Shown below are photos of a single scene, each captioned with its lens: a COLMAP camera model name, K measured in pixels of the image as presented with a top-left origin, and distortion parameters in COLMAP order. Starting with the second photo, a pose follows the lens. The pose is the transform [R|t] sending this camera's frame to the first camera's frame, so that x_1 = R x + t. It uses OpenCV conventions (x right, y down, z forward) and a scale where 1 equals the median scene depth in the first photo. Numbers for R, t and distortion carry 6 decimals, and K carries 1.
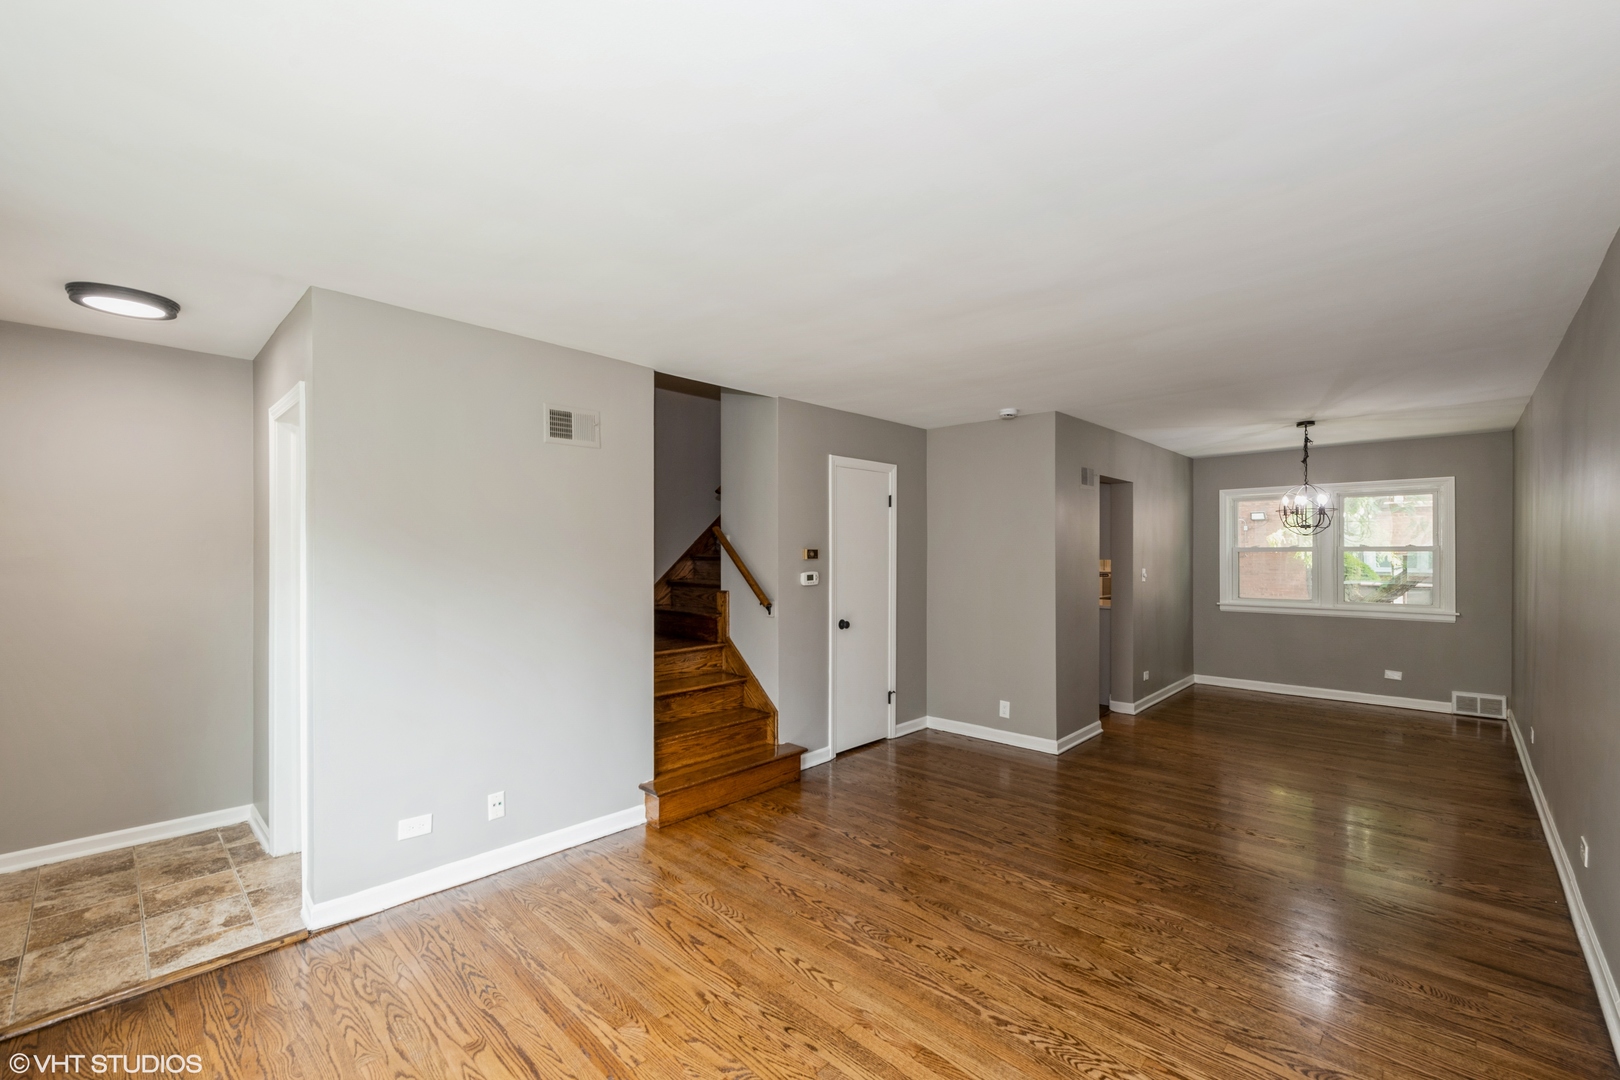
lens RADIAL K [[674.4, 0, 811.3], [0, 674.4, 556.4], [0, 0, 1]] dist [-0.001328, -0.000518]
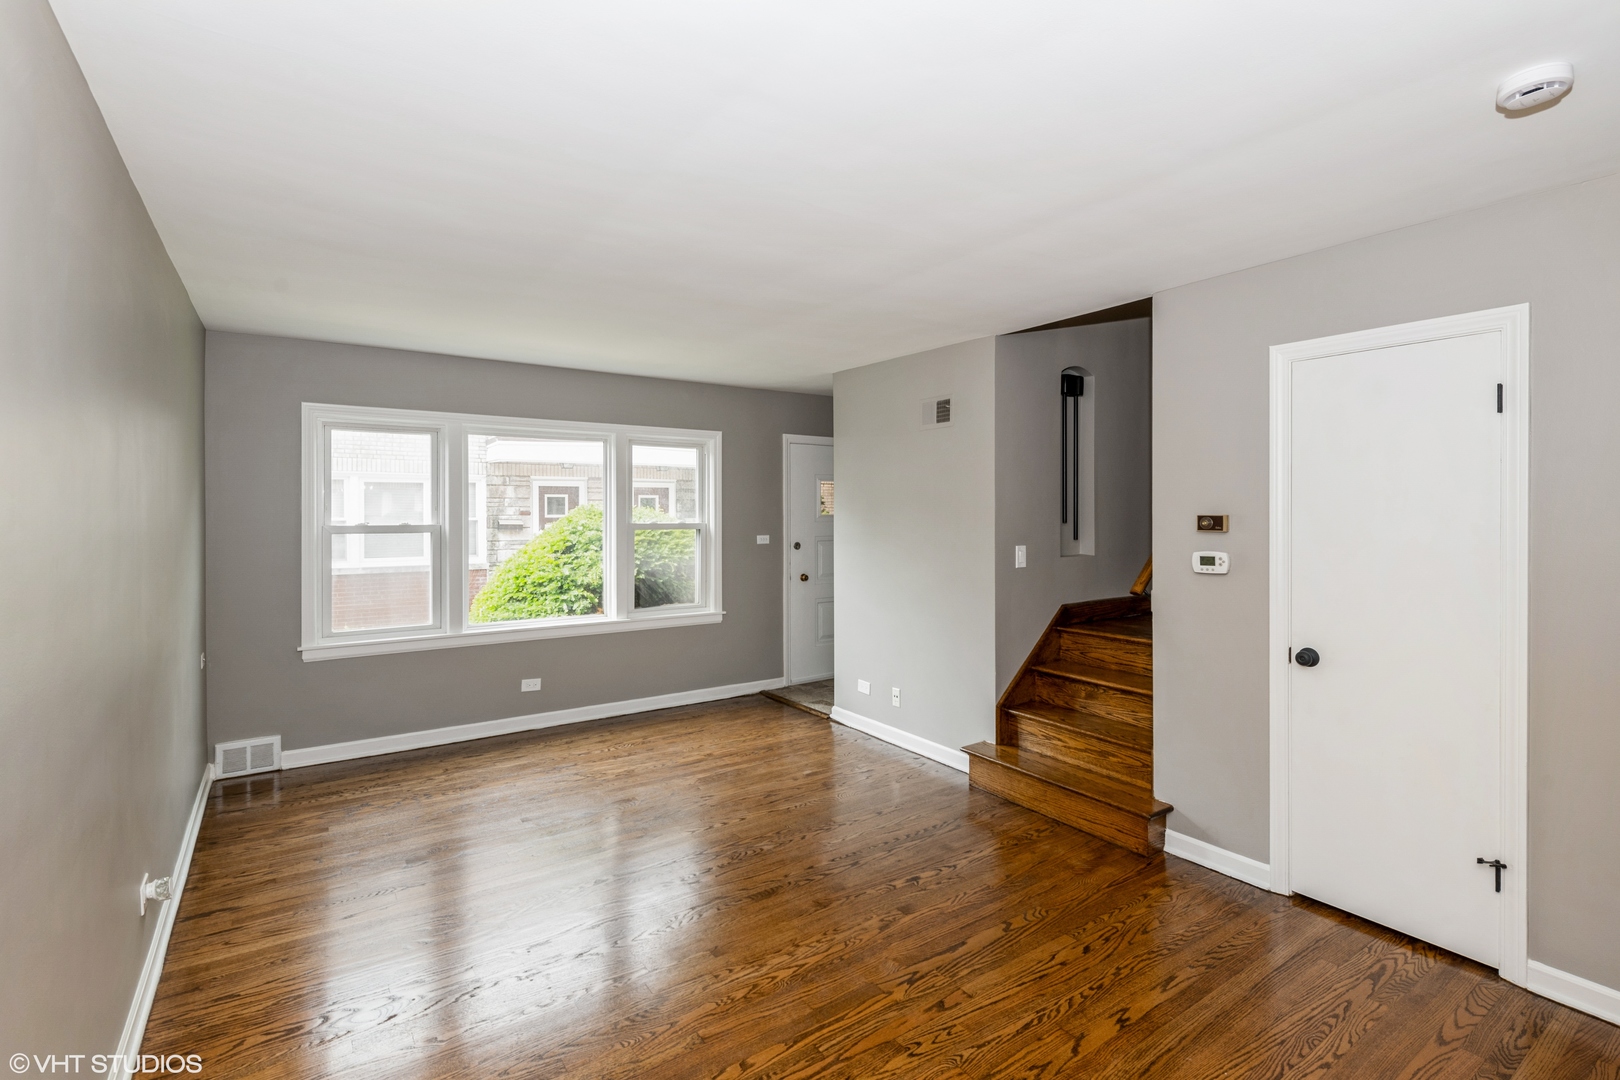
lens RADIAL K [[766.2, 0, 813.1], [0, 766.2, 509.0], [0, 0, 1]] dist [-0.001261, -0.000658]
pose [[-0.214805, 0.001947, -0.976655, 1.001193], [-0.003658, 0.999989, 0.002798, -0.021971], [0.976650, 0.004173, -0.214795, 1.047367]]
